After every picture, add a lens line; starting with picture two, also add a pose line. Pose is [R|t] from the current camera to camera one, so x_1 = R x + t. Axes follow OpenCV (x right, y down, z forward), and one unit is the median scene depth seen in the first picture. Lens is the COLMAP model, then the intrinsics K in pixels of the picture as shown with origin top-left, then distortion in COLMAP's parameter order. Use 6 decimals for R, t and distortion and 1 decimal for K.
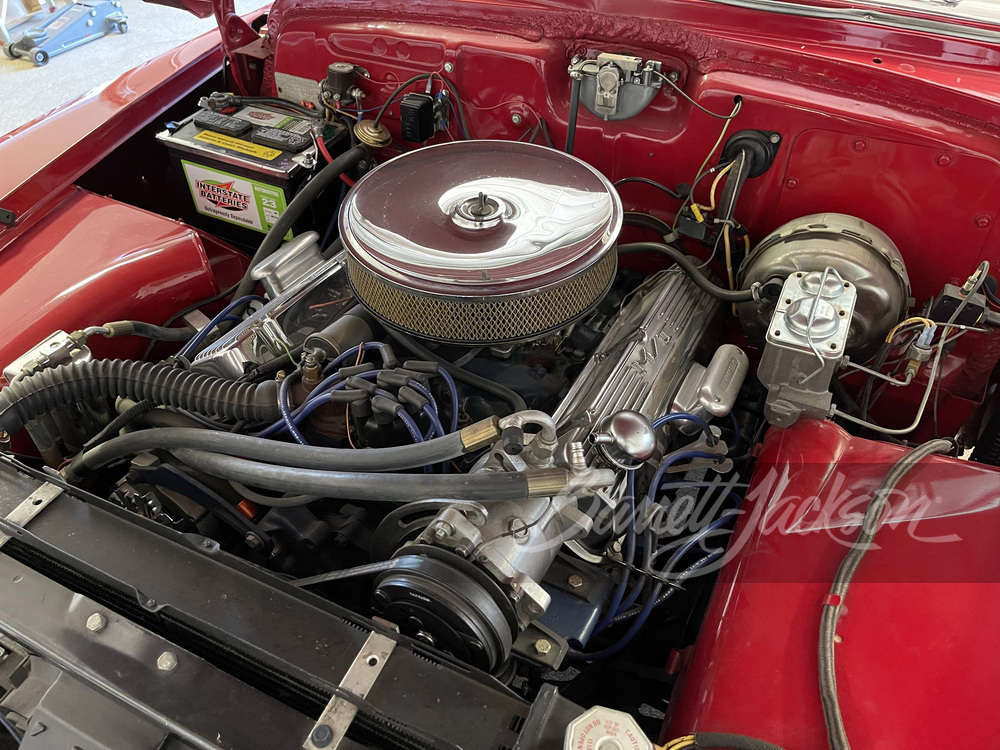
lens RADIAL K [[759.1, 0, 501.7], [0, 759.1, 374.1], [0, 0, 1]] dist [0.029702, -0.006656]
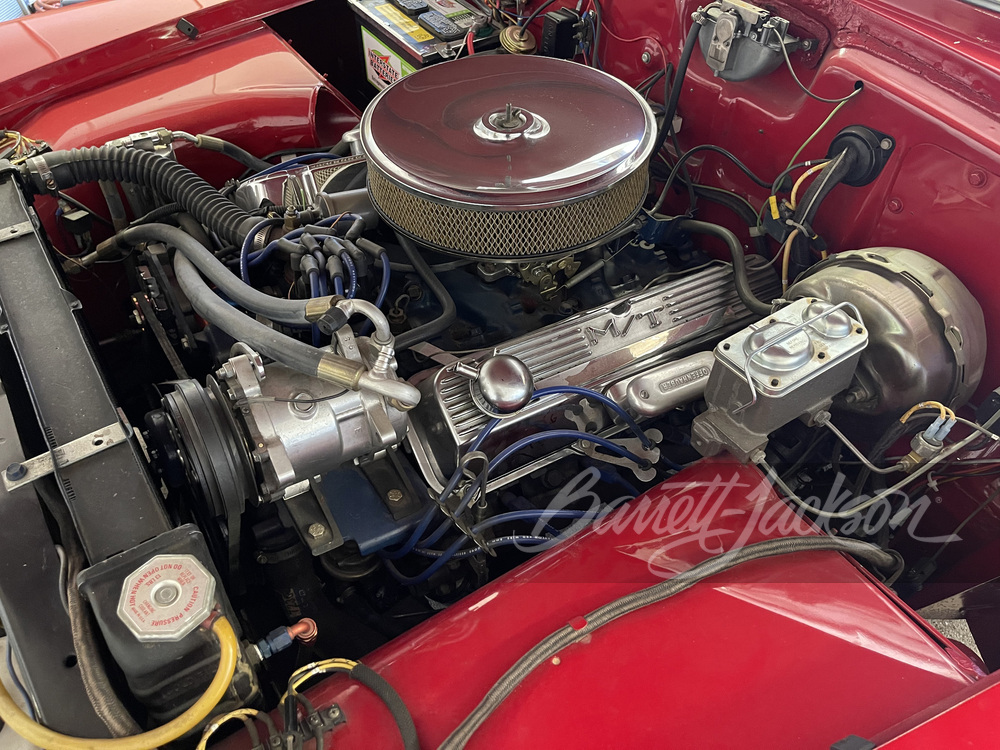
lens RADIAL K [[759.1, 0, 501.2], [0, 759.1, 374.9], [0, 0, 1]] dist [0.029702, -0.006656]
pose [[0.864230, 0.377373, -0.332709, 0.365153], [-0.359964, 0.925839, 0.115101, -0.026350], [0.351471, 0.020289, 0.935979, 0.094978]]
